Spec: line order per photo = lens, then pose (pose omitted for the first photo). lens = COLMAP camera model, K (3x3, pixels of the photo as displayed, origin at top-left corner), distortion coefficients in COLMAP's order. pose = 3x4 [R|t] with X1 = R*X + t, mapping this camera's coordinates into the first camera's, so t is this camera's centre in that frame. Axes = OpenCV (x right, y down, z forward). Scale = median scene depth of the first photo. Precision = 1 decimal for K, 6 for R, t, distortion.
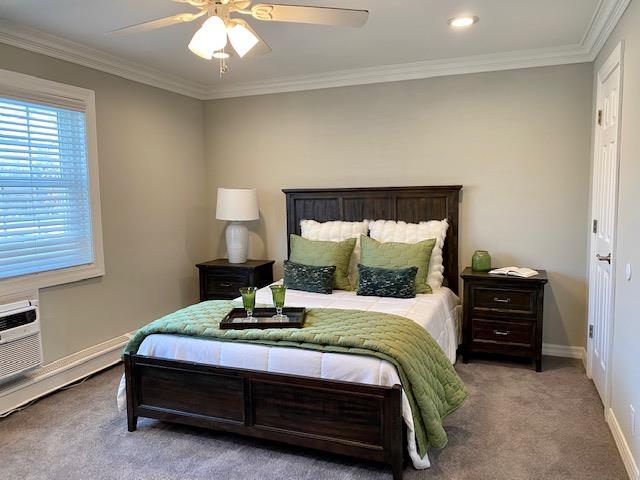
lens RADIAL K [[479.8, 0, 320.0], [0, 479.8, 240.0], [0, 0, 1]] dist [0.004253, 0.001683]
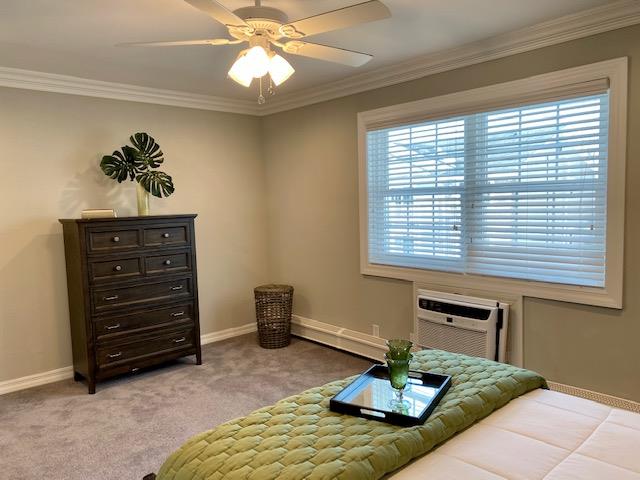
lens RADIAL K [[479.8, 0, 320.0], [0, 479.8, 240.0], [0, 0, 1]] dist [0.004253, 0.001683]
pose [[-0.414254, 0.098499, -0.904816, 0.463092], [-0.064573, 0.988441, 0.137167, -0.119594], [0.907868, 0.115249, -0.403105, 1.014071]]
